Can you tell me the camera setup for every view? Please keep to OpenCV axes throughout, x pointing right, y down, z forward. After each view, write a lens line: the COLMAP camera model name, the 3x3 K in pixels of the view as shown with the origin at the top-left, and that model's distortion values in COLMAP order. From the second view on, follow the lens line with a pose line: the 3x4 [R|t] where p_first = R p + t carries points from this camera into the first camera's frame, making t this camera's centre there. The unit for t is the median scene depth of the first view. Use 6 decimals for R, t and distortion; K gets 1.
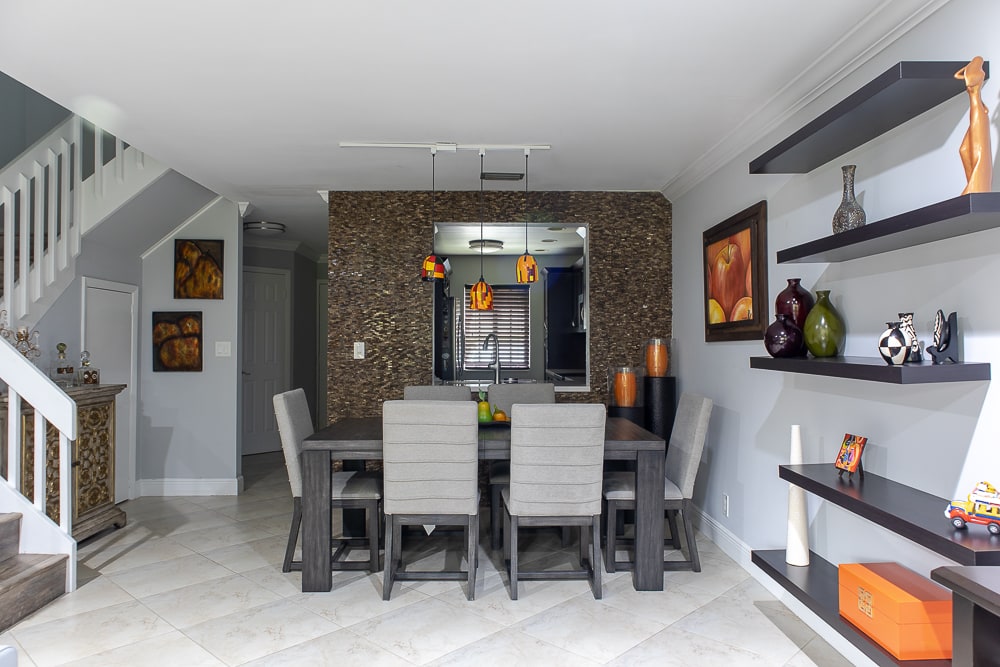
lens RADIAL K [[680.5, 0, 499.6], [0, 680.5, 336.0], [0, 0, 1]] dist [0.004484, -0.010427]
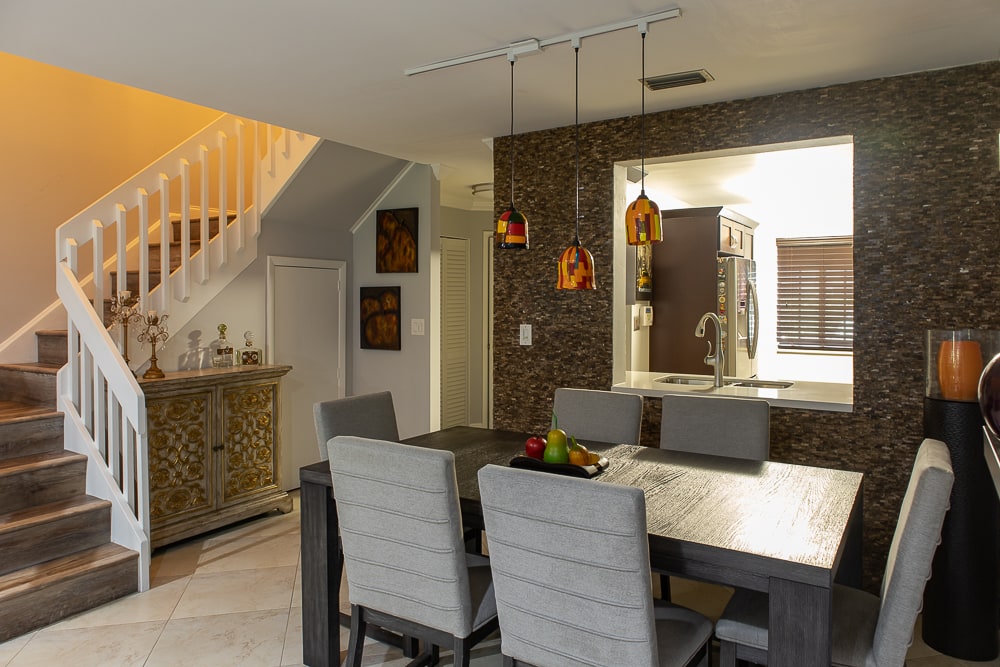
lens RADIAL K [[680.5, 0, 507.9], [0, 680.5, 306.9], [0, 0, 1]] dist [0.004484, -0.010427]
pose [[0.832250, 0.006311, -0.554365, 0.214000], [0.005226, 0.999801, 0.019228, -0.026347], [0.554376, -0.018900, 0.832052, 0.325259]]
